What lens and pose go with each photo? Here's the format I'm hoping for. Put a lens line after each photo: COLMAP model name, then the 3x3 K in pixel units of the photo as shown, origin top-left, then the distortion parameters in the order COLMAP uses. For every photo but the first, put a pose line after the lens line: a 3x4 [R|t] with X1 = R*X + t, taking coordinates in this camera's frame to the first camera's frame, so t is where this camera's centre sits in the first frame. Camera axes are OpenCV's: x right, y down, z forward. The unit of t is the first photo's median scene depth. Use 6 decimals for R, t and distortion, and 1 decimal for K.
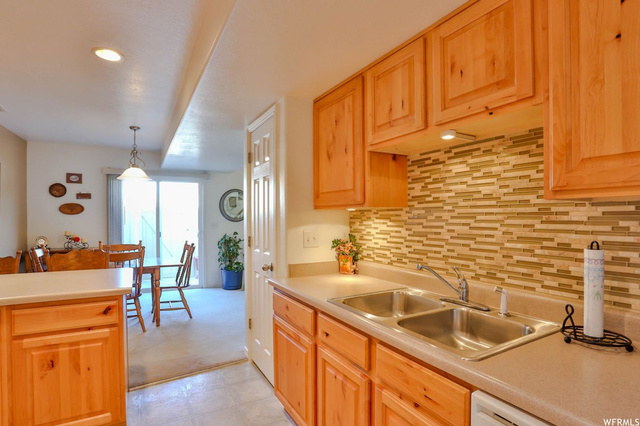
lens RADIAL K [[333.8, 0, 318.1], [0, 333.8, 213.0], [0, 0, 1]] dist [-0.079760, 0.035730]
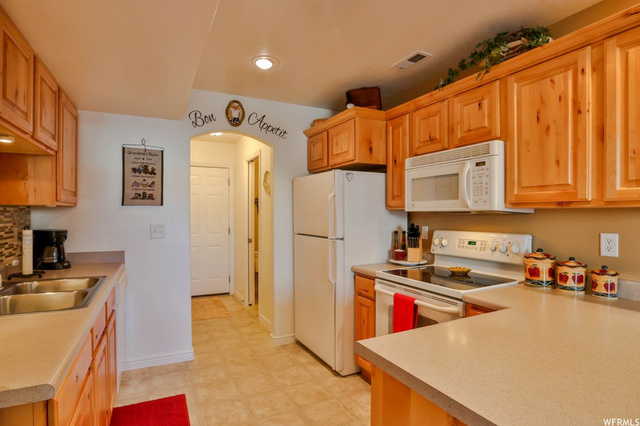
lens RADIAL K [[333.8, 0, 318.1], [0, 333.8, 213.0], [0, 0, 1]] dist [-0.079760, 0.035730]
pose [[-0.999313, 0.005839, 0.036608, -0.196949], [0.005778, 0.999982, -0.001773, 0.004205], [-0.036617, -0.001561, -0.999328, 0.585804]]
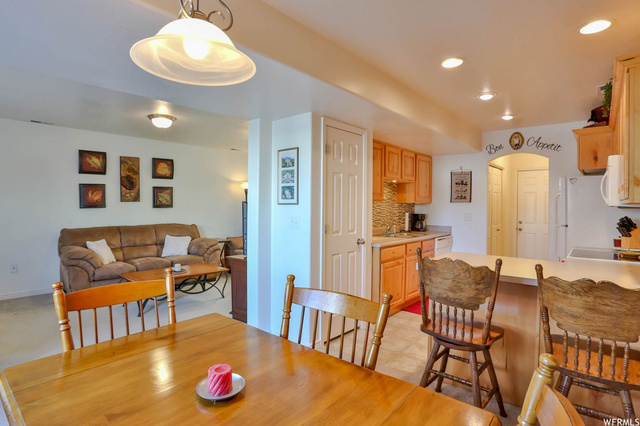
lens RADIAL K [[333.8, 0, 318.1], [0, 333.8, 213.0], [0, 0, 1]] dist [-0.079760, 0.035730]
pose [[-0.345144, -0.017992, 0.938377, -0.702610], [-0.009082, 0.999833, 0.015830, 0.009677], [-0.938506, -0.003059, -0.345250, 0.821199]]
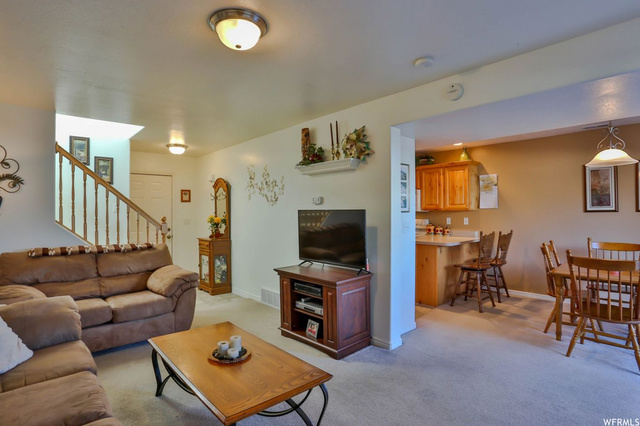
lens RADIAL K [[333.8, 0, 318.1], [0, 333.8, 213.0], [0, 0, 1]] dist [-0.079760, 0.035730]
pose [[-0.975023, 0.012059, -0.221778, 0.249121], [0.012354, 0.999924, 0.000057, 0.003459], [0.221762, -0.002684, -0.975097, 1.320629]]
